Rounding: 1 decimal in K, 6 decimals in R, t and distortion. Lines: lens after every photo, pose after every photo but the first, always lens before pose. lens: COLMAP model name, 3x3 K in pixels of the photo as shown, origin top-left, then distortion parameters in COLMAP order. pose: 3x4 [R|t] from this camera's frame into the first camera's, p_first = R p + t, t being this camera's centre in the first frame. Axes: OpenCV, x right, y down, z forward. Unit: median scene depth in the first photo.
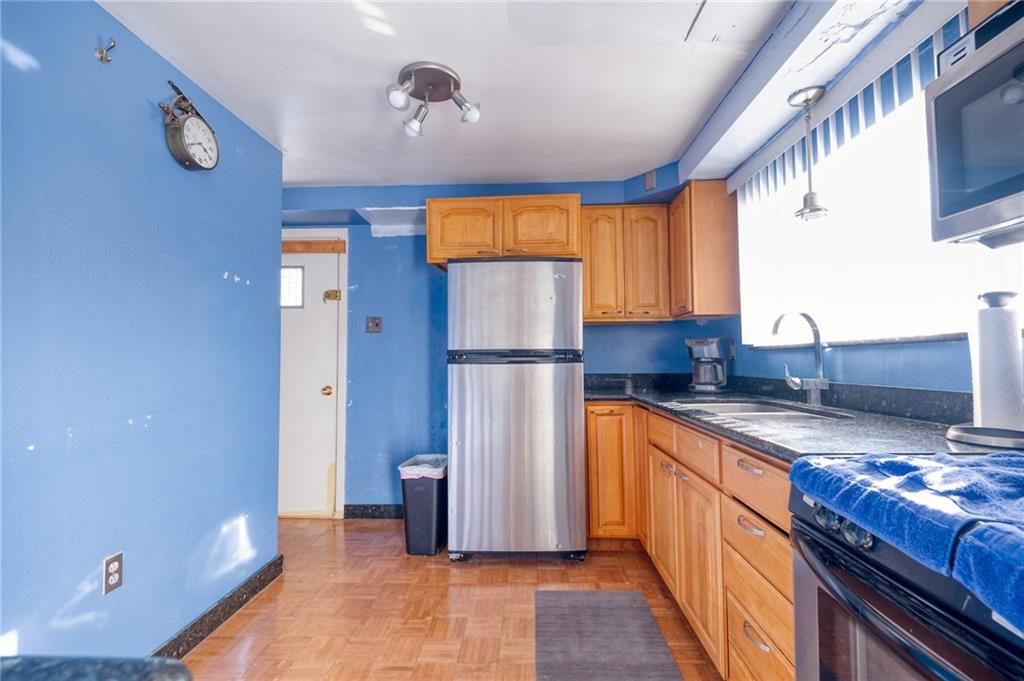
lens RADIAL K [[457.9, 0, 514.1], [0, 457.9, 338.3], [0, 0, 1]] dist [-0.000399, -0.000092]
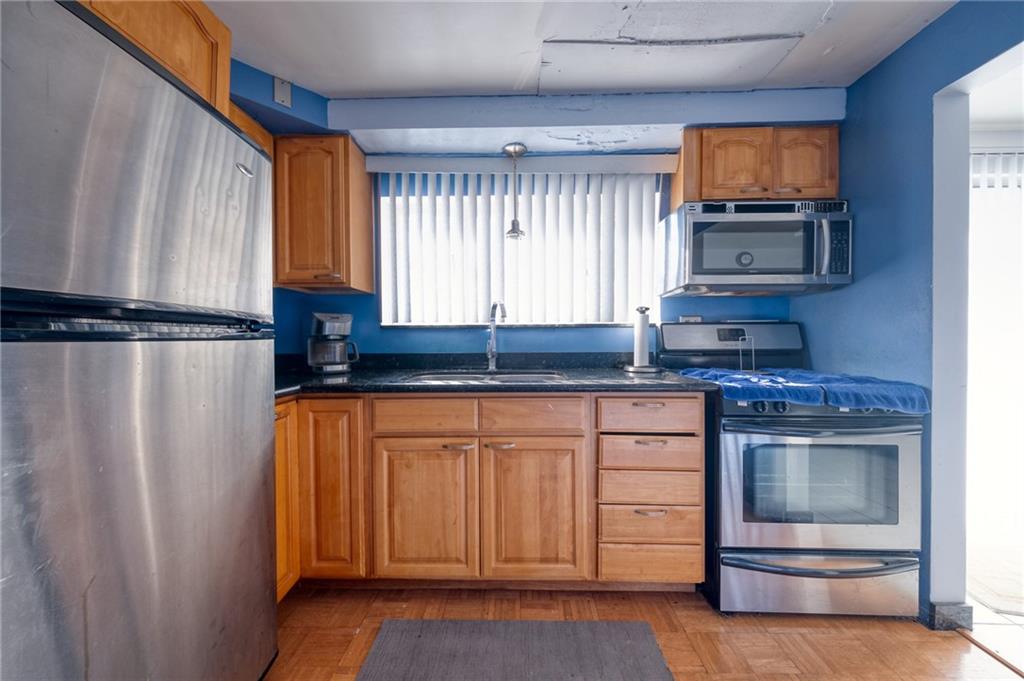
lens RADIAL K [[343.5, 0, 514.7], [0, 343.5, 343.0], [0, 0, 1]] dist [-0.000342, -0.000240]
pose [[-0.012646, 0.001387, 0.999919, -0.295021], [-0.046345, 0.998924, -0.001972, 0.046602], [-0.998845, -0.046366, -0.012568, 0.705194]]
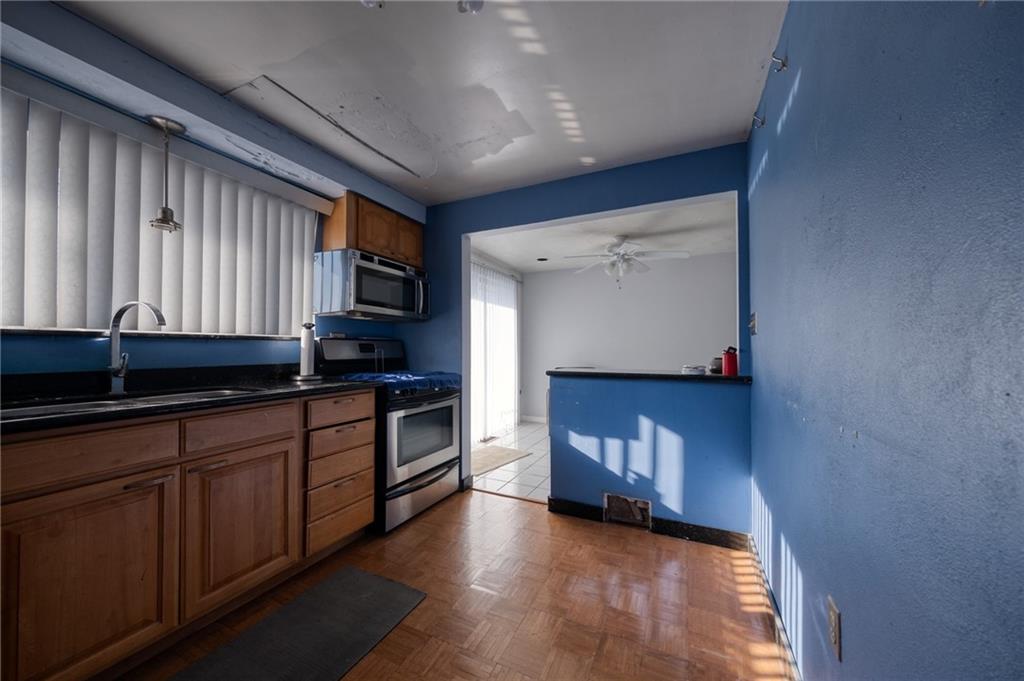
lens RADIAL K [[368.0, 0, 512.8], [0, 368.0, 344.6], [0, 0, 1]] dist [-0.000203, -0.000089]
pose [[-0.919879, 0.017669, 0.391803, -0.382649], [-0.007969, 0.997936, -0.063715, 0.061436], [-0.392120, -0.061732, -0.917840, 1.060226]]
